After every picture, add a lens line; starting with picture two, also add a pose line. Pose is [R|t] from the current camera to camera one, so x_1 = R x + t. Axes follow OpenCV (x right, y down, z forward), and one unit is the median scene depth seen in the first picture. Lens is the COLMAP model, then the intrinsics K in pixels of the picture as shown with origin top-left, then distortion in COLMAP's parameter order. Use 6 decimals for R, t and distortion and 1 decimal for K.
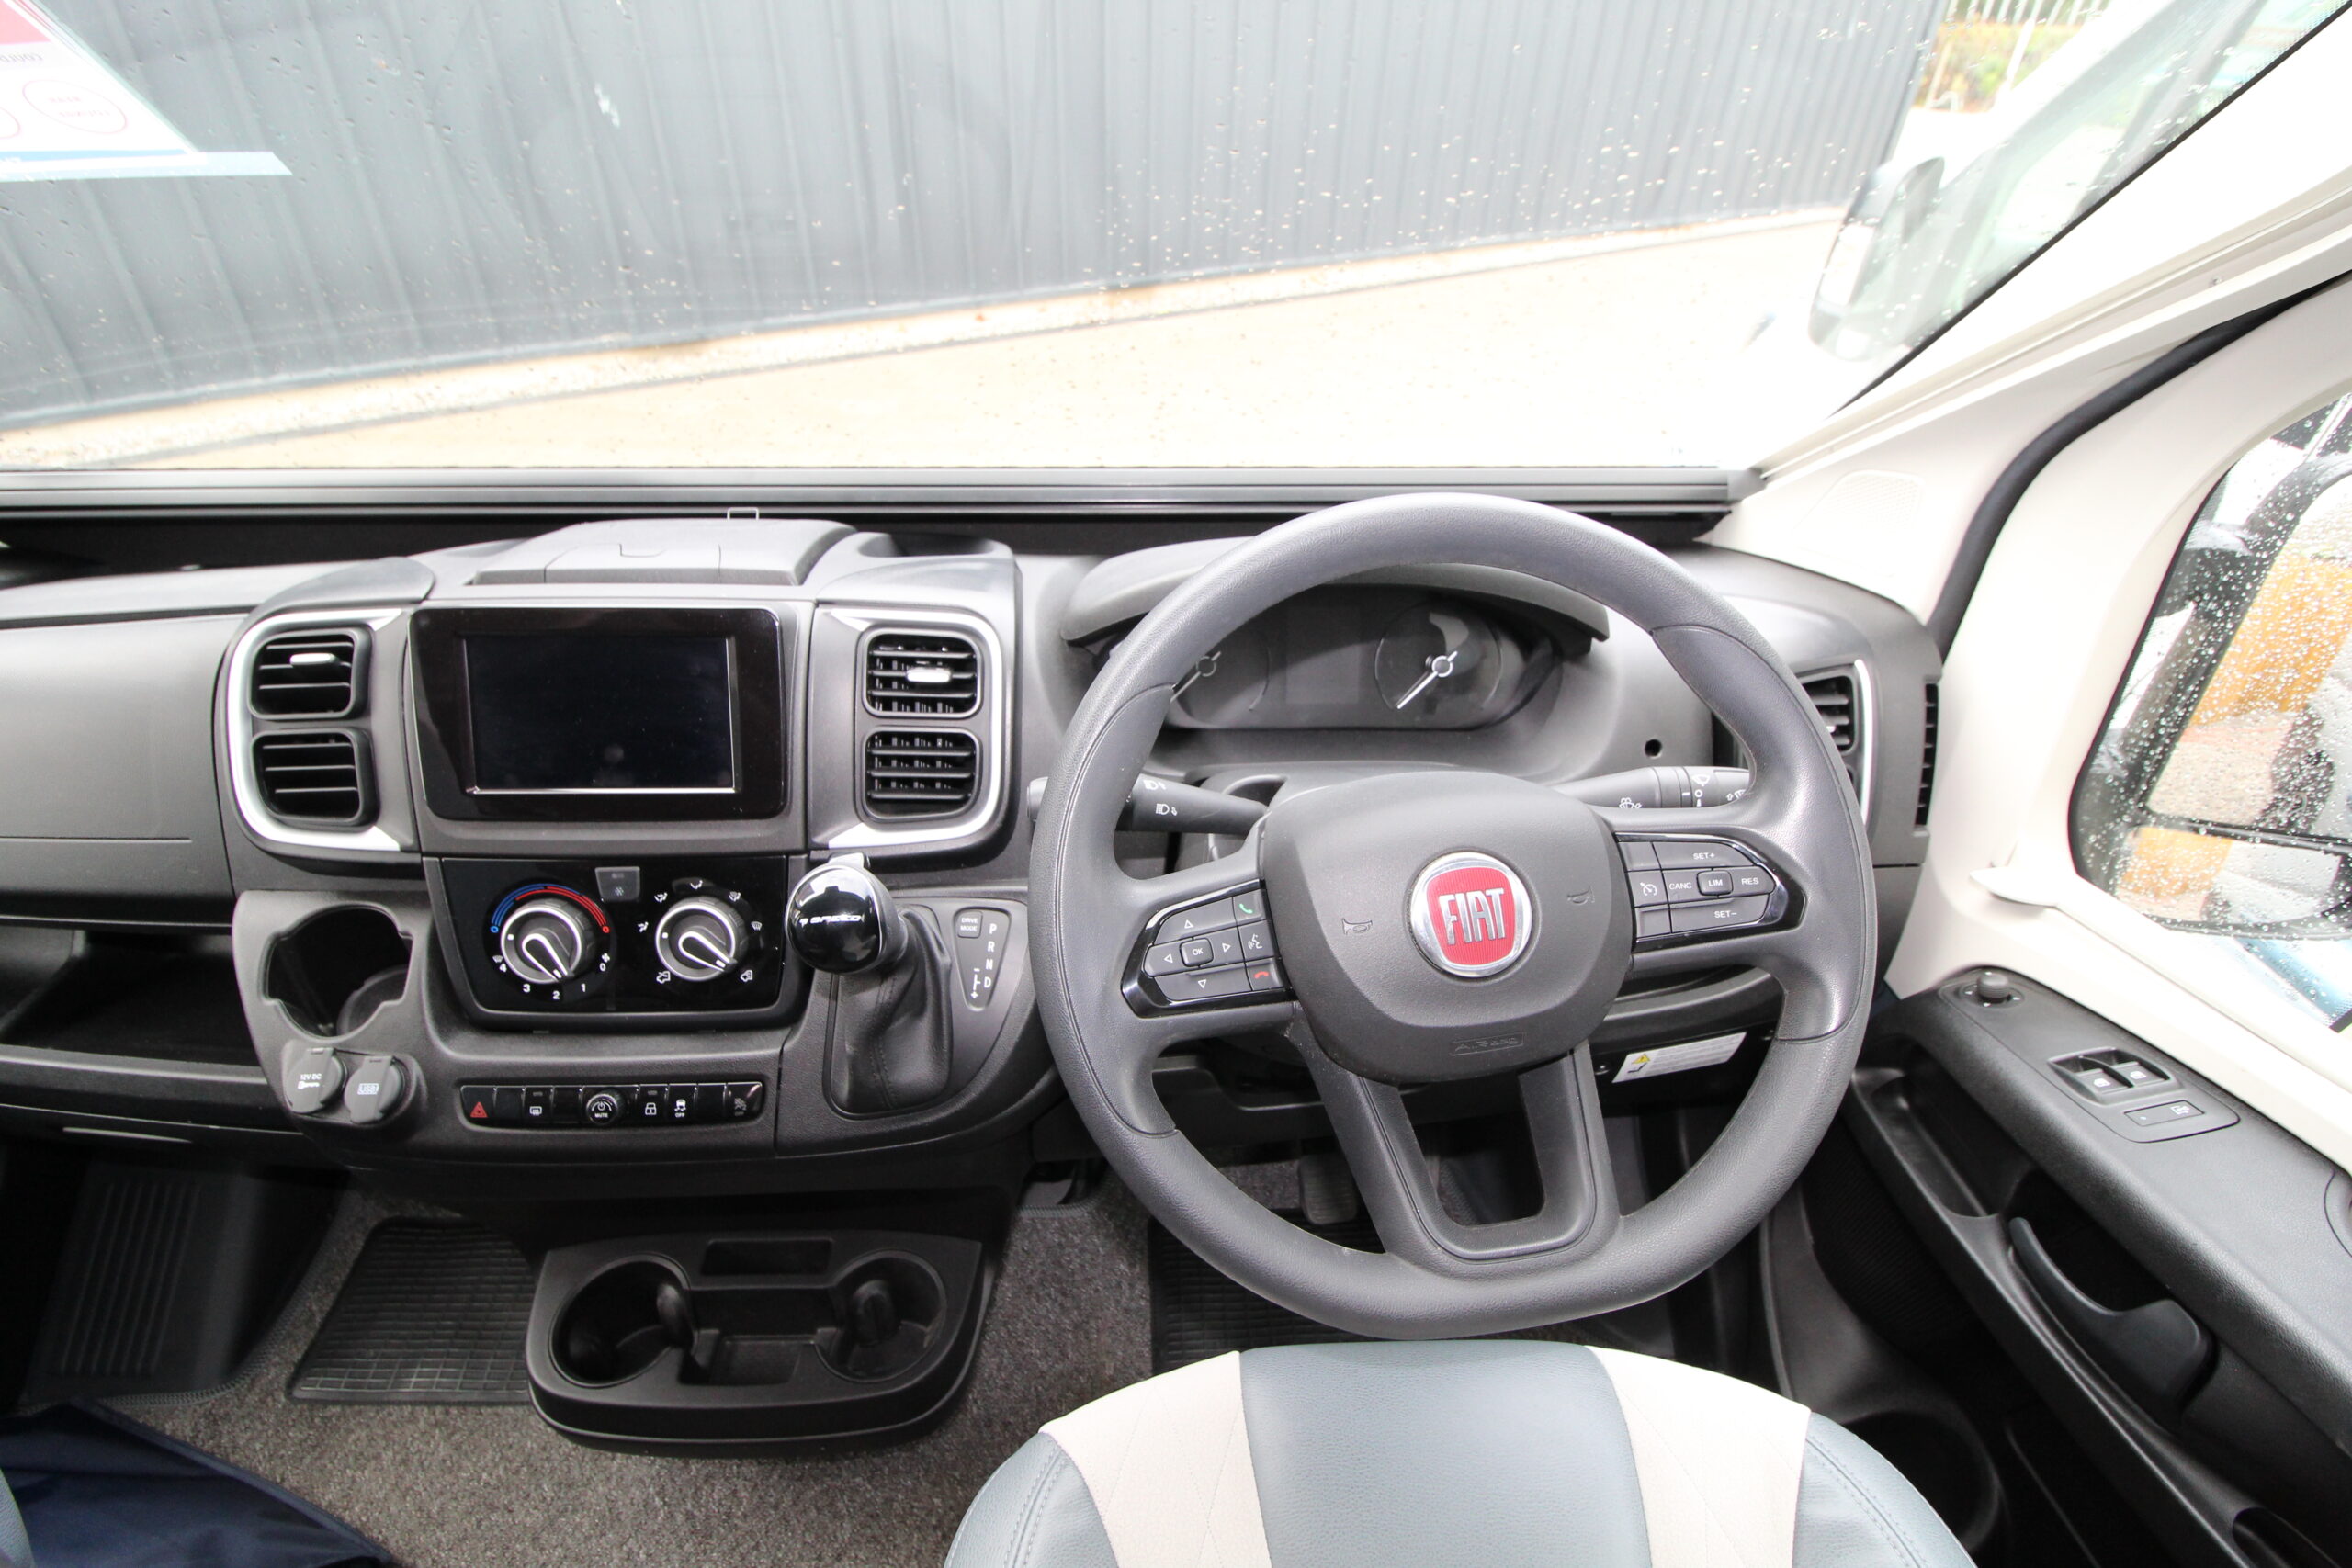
lens RADIAL K [[1090.9, 0, 1179.8], [0, 1090.9, 773.4], [0, 0, 1]] dist [-0.001944, -0.013267]
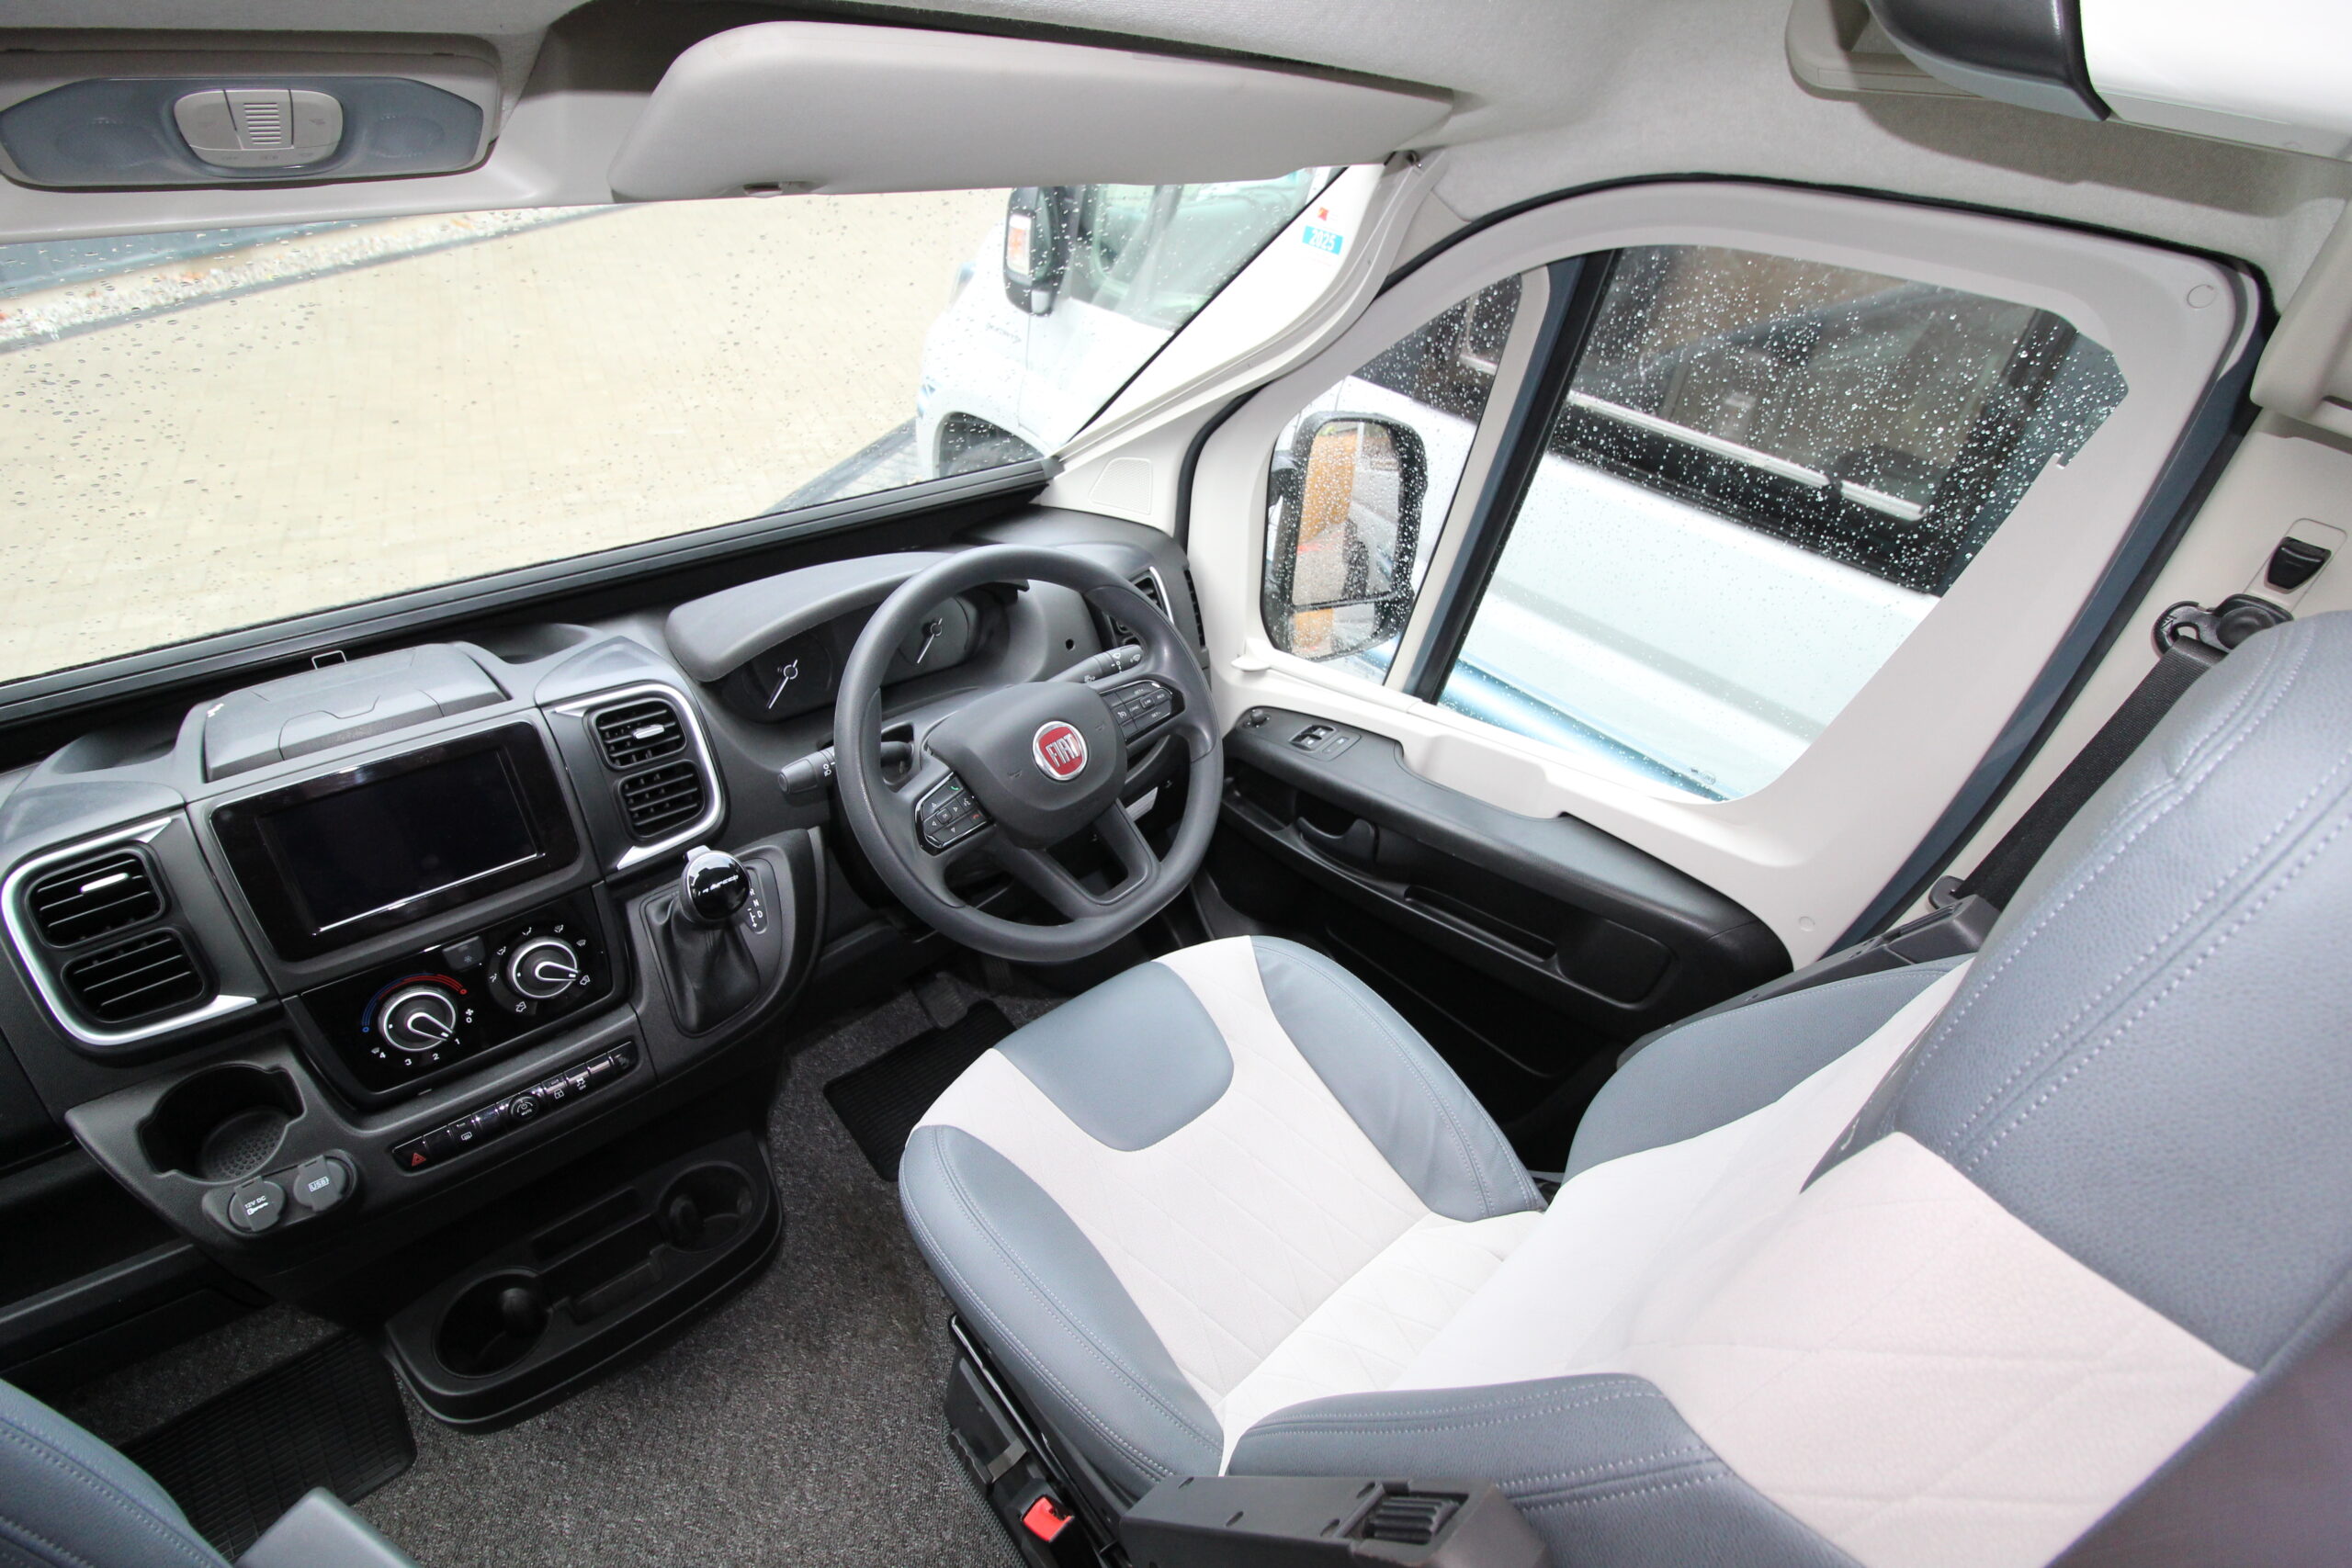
lens RADIAL K [[1090.9, 0, 1179.8], [0, 1090.9, 773.4], [0, 0, 1]] dist [-0.001944, -0.013267]
pose [[0.777762, -0.329318, 0.535384, -0.468209], [0.286240, 0.943885, 0.164764, -0.073552], [-0.559601, 0.025101, 0.828382, -0.574488]]
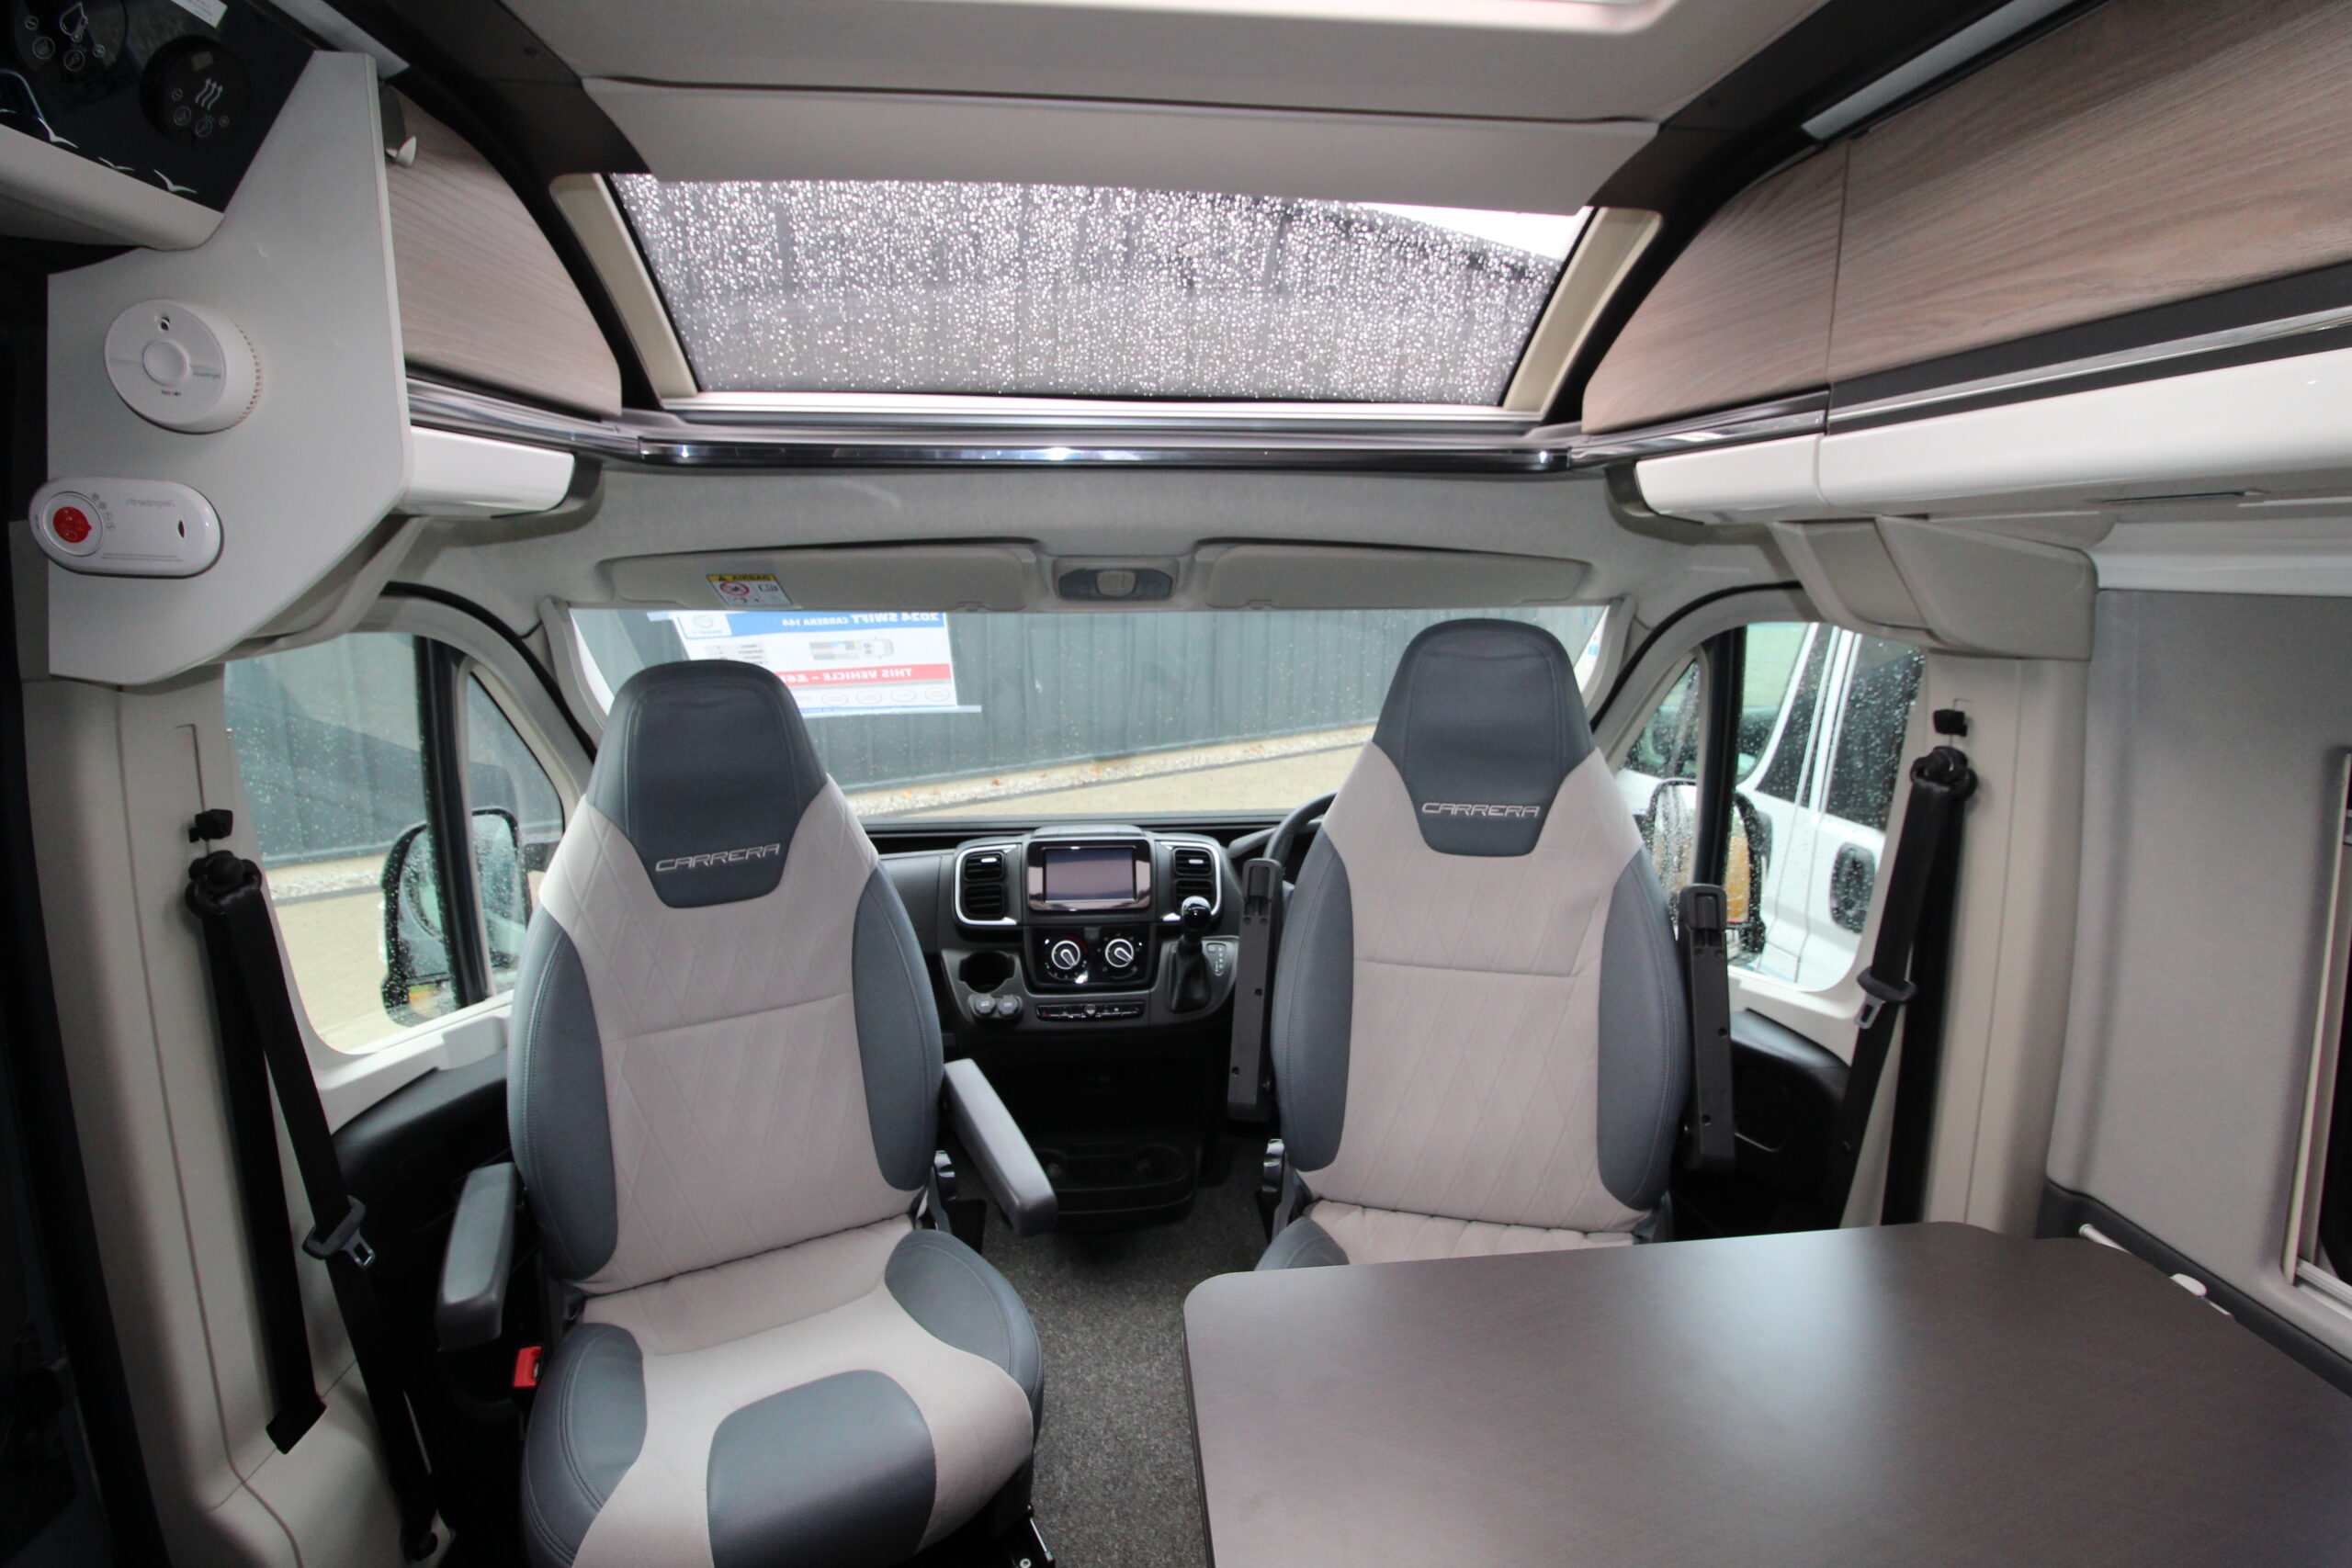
lens RADIAL K [[1080.8, 0, 1191.9], [0, 1080.8, 772.3], [0, 0, 1]] dist [-0.001121, -0.010897]
pose [[0.997407, -0.025755, 0.067205, -0.428183], [0.050359, 0.916863, -0.396013, 0.838069], [-0.051418, 0.398370, 0.915782, -1.757506]]
